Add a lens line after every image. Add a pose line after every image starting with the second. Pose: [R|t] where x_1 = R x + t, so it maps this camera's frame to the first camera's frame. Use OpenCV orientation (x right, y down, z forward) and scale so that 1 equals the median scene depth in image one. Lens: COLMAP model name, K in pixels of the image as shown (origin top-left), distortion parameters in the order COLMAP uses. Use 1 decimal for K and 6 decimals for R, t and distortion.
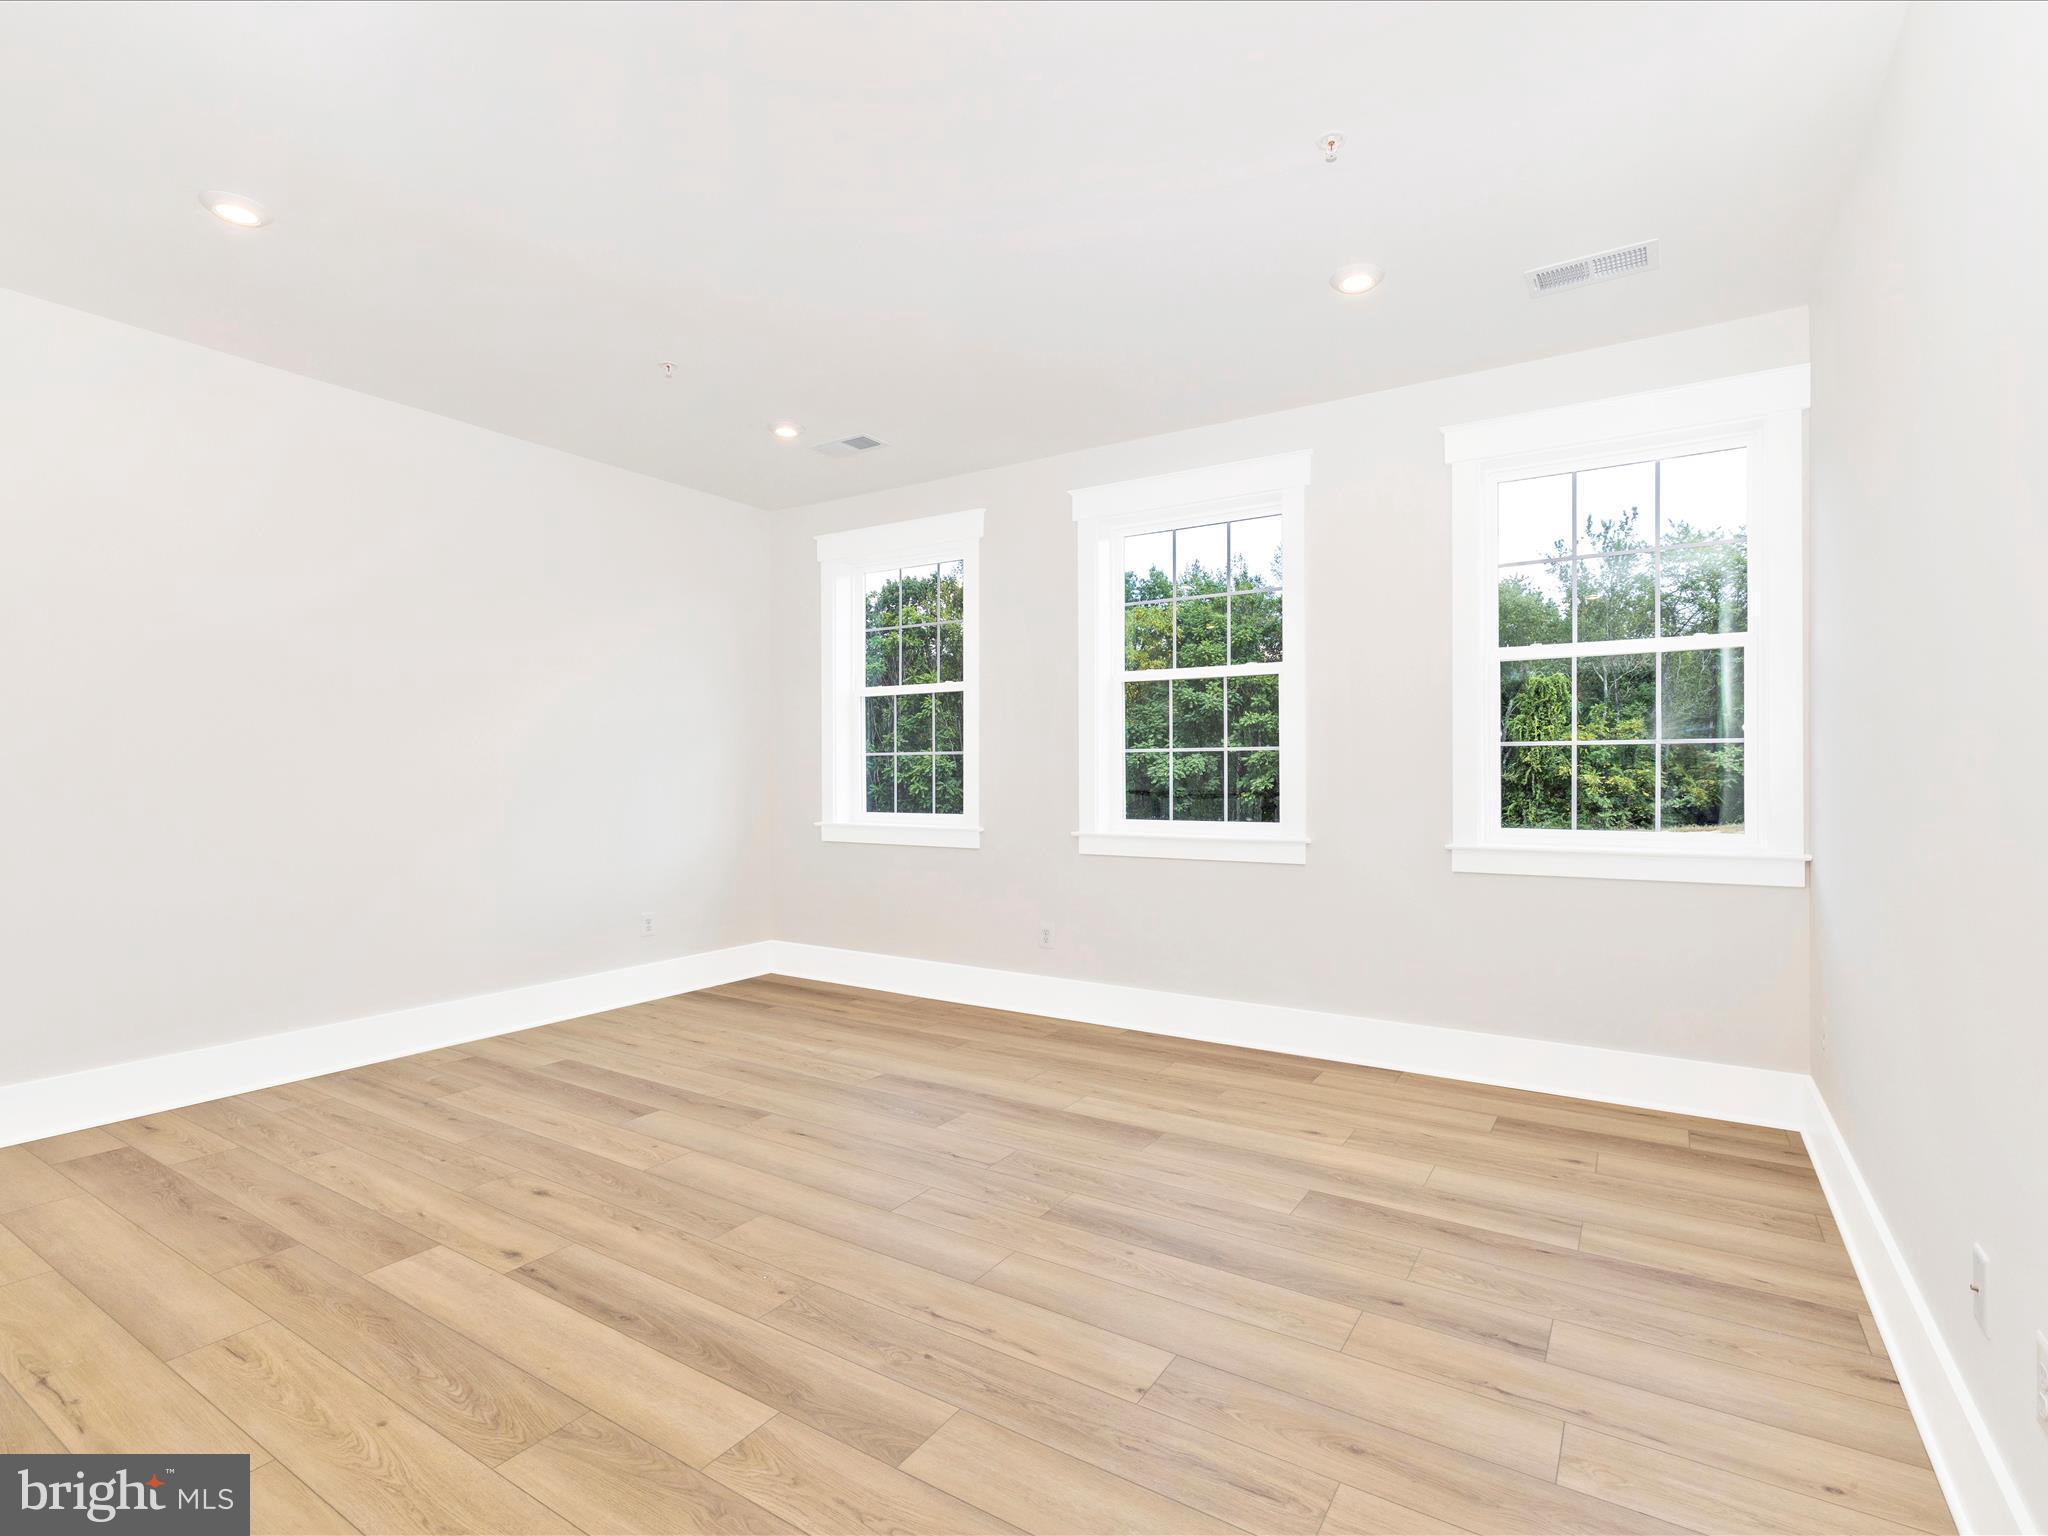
lens RADIAL K [[1007.6, 0, 1022.8], [0, 1007.6, 768.5], [0, 0, 1]] dist [-0.002840, -0.000611]
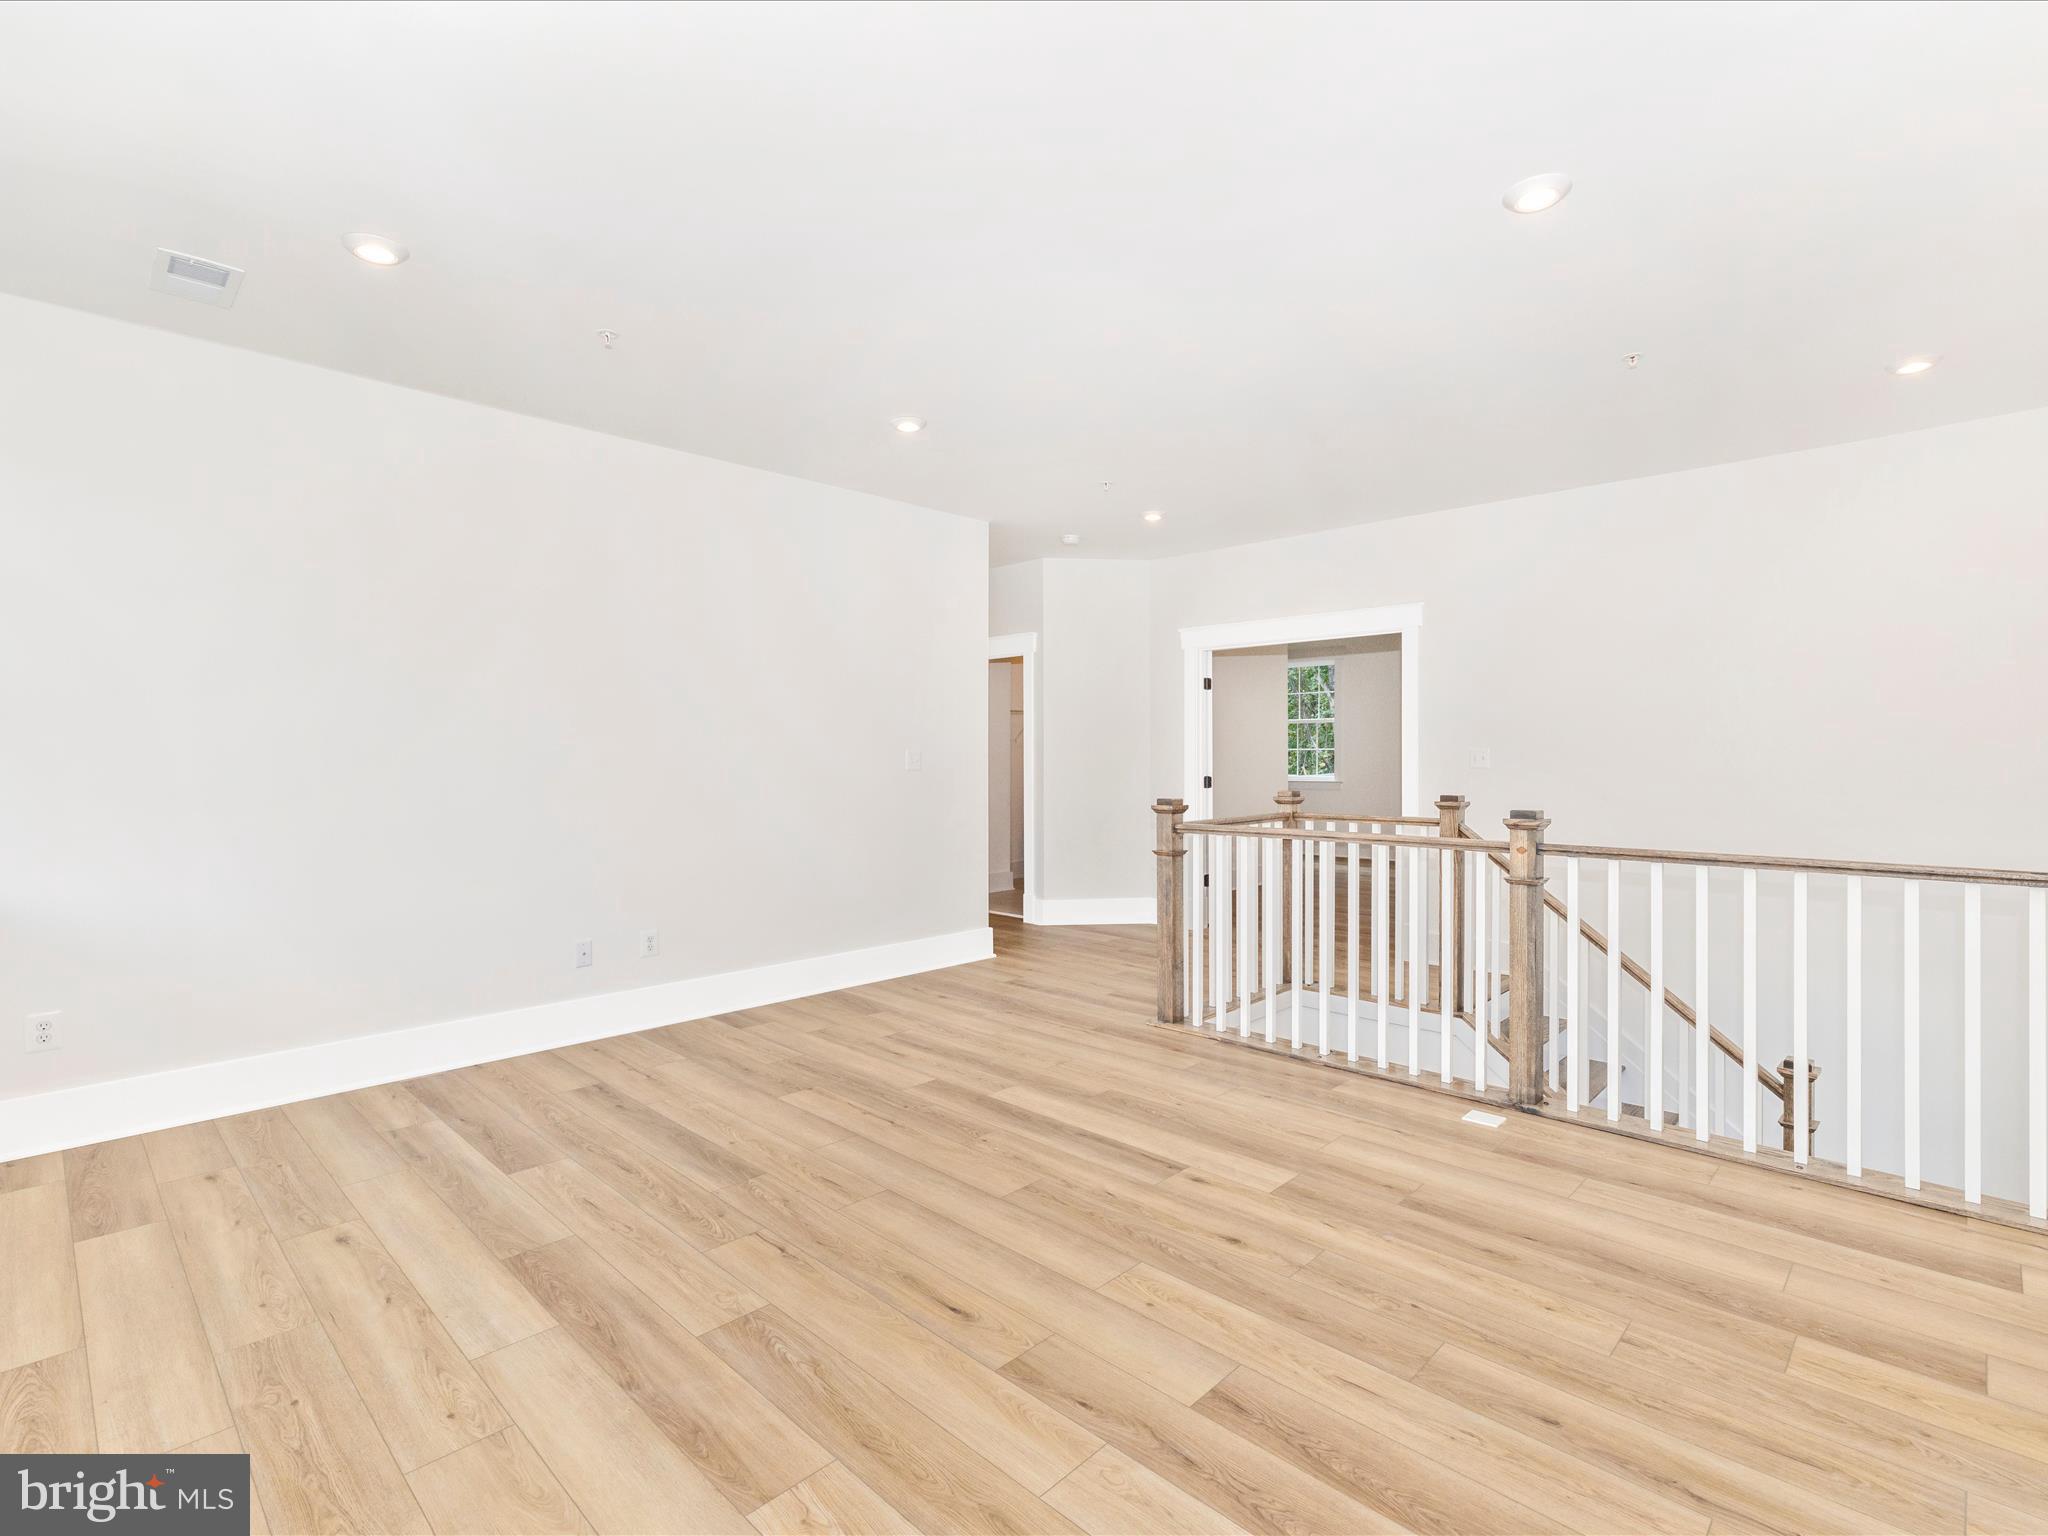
lens RADIAL K [[1007.6, 0, 1022.1], [0, 1007.6, 761.5], [0, 0, 1]] dist [-0.002840, -0.000611]
pose [[-0.979321, 0.000789, 0.202309, -0.473696], [0.002169, 0.999976, 0.006598, -0.030308], [-0.202299, 0.006901, -0.979300, 1.943989]]
